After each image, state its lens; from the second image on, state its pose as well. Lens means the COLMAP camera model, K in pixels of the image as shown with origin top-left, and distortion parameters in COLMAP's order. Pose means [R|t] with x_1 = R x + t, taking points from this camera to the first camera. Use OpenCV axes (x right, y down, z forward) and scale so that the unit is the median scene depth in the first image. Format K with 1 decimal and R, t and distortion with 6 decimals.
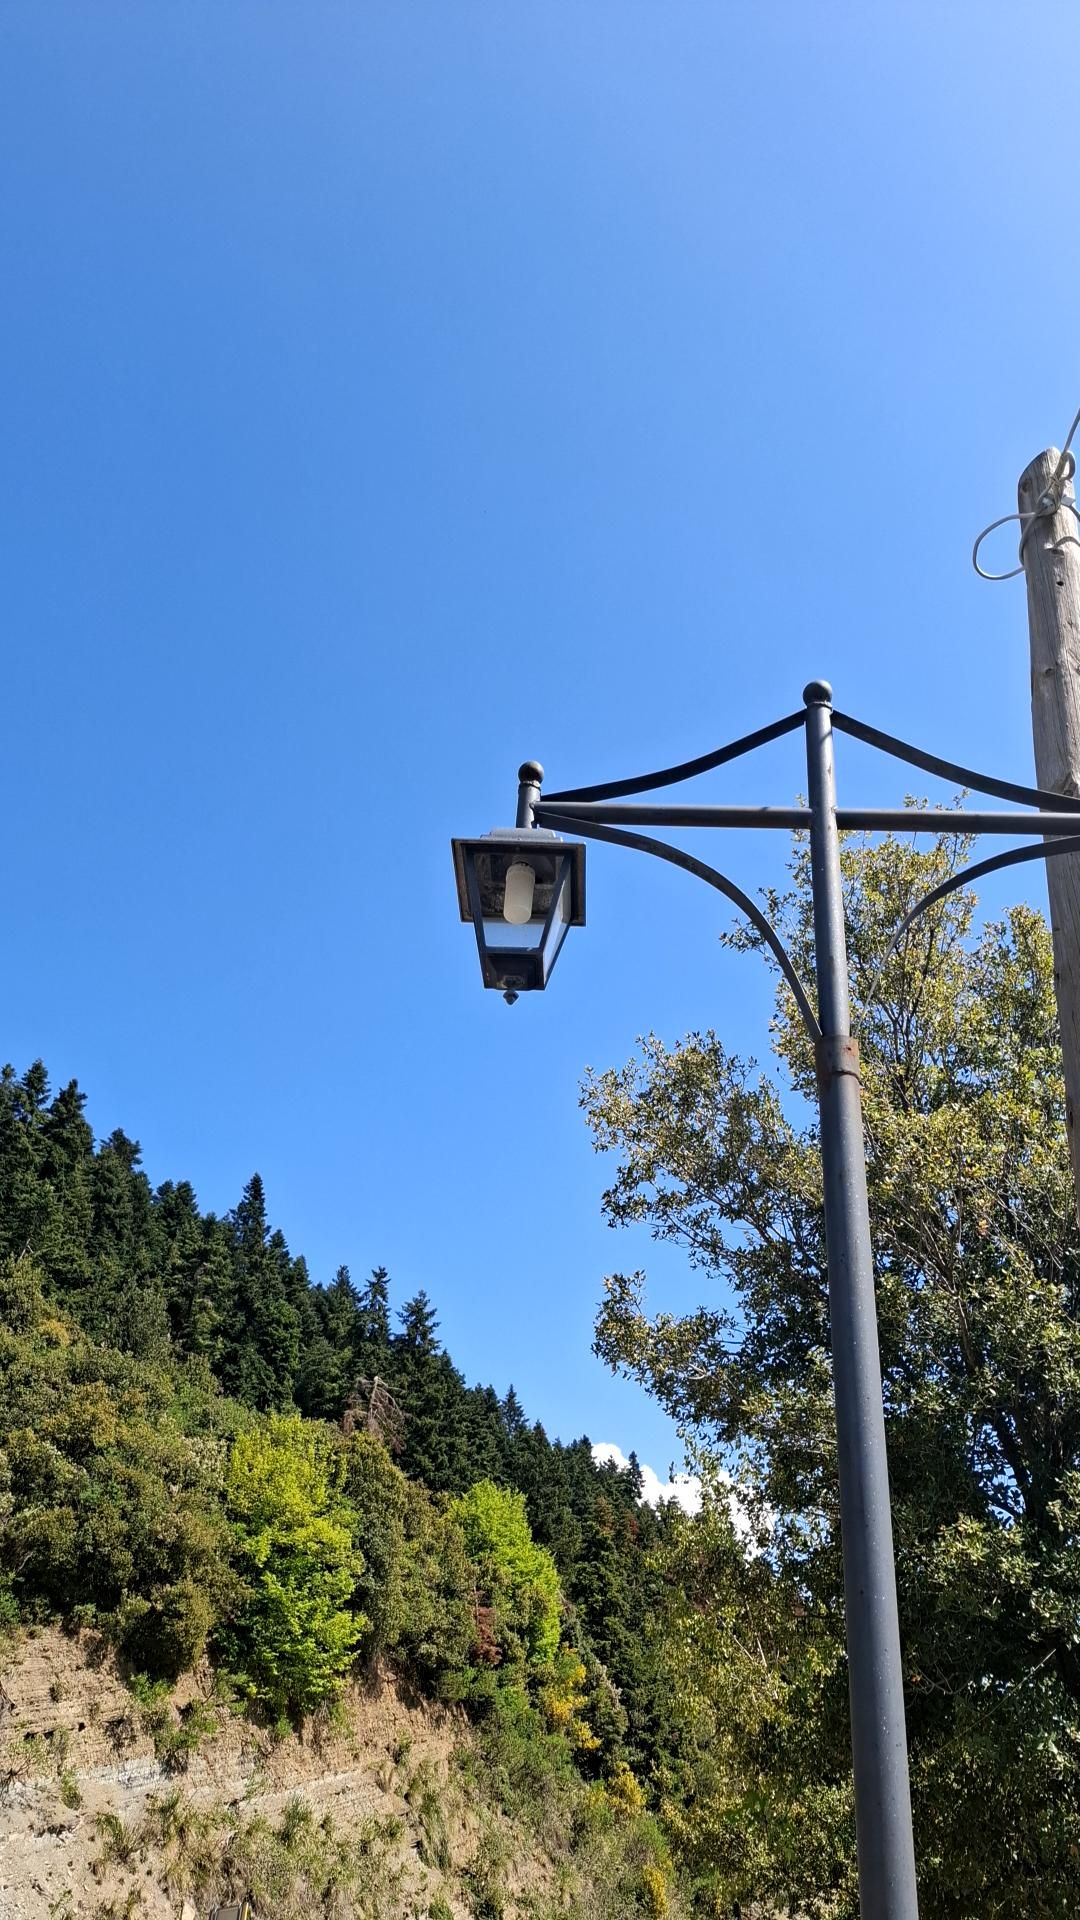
lens RADIAL K [[1256.6, 0, 579.0], [0, 1256.6, 1005.7], [0, 0, 1]] dist [0.046791, -0.064362]
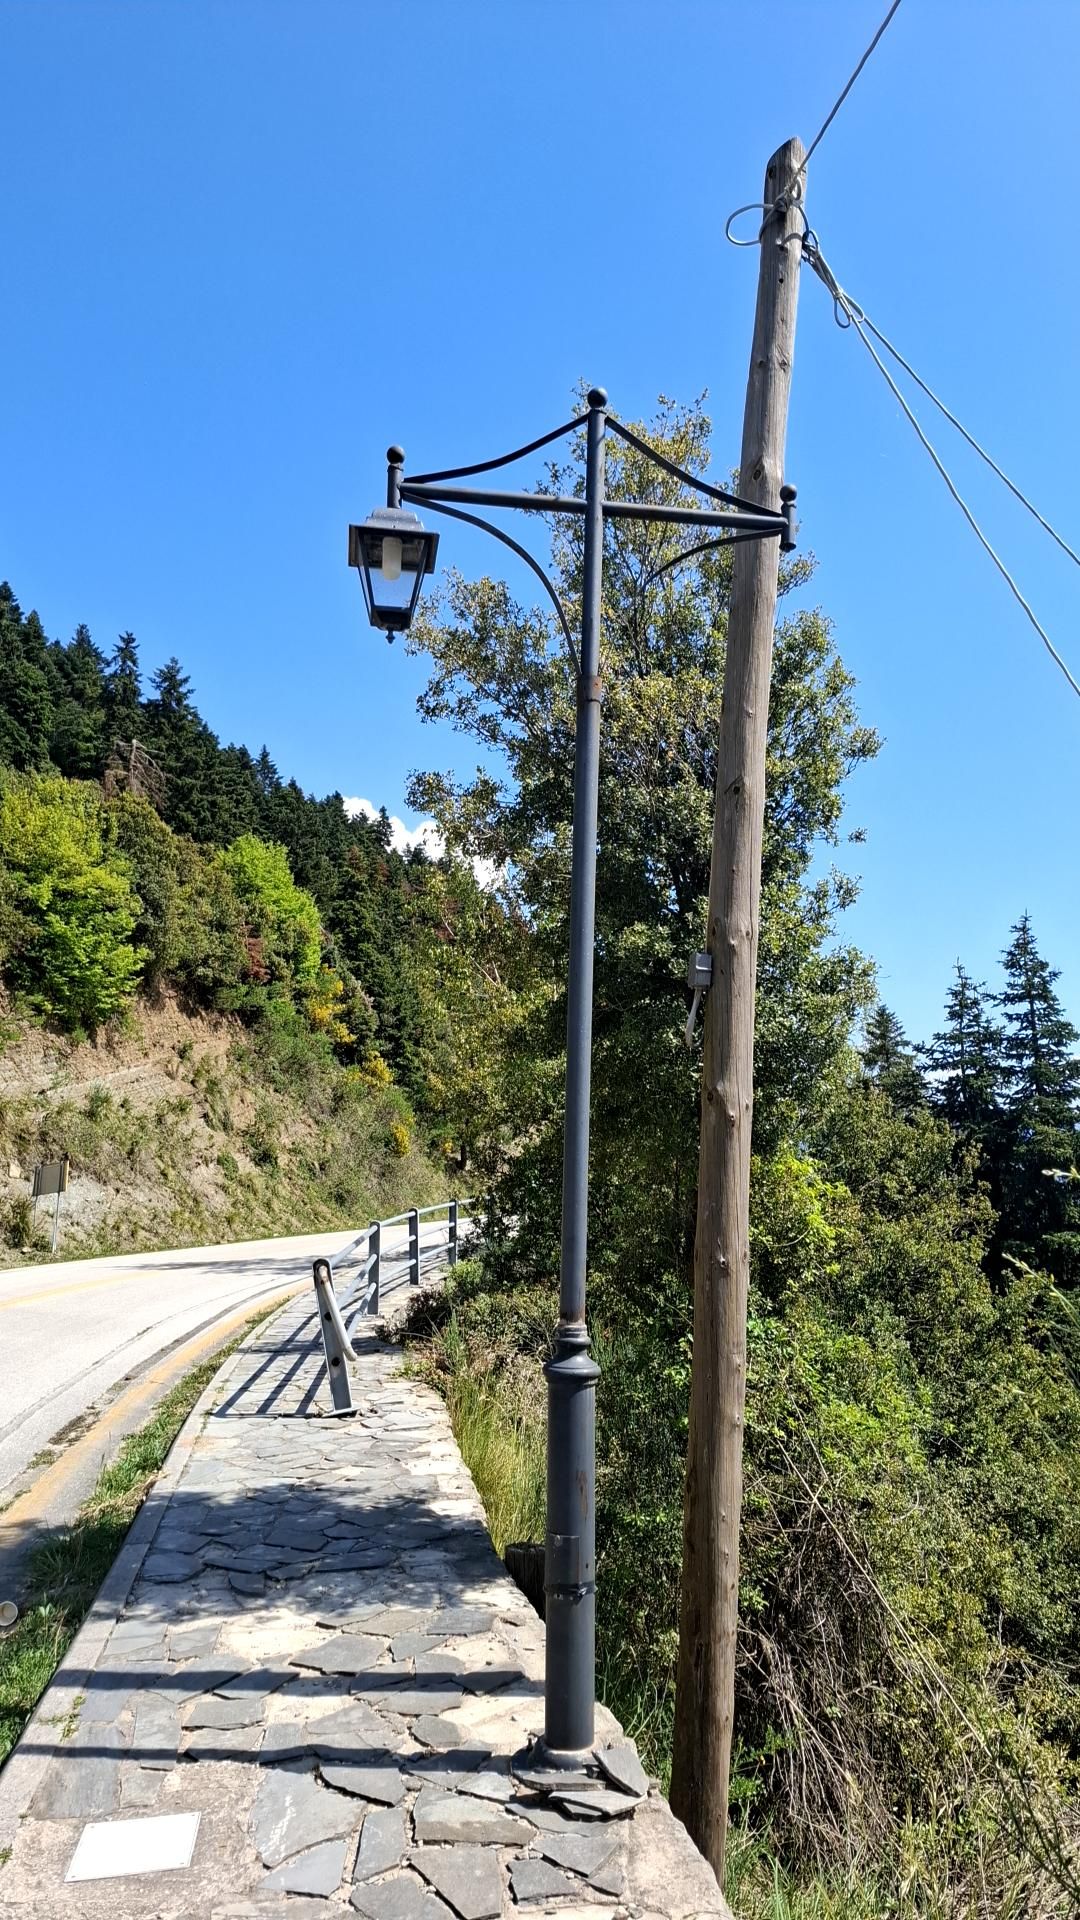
lens RADIAL K [[3309.7, 0, 540.8], [0, 3309.7, 1014.4], [0, 0, 1]] dist [0.086091, -0.001771]
pose [[0.982348, -0.029592, 0.184706, -0.378516], [-0.067141, 0.865837, 0.495801, -0.971409], [-0.174597, -0.499451, 0.848566, -1.625624]]
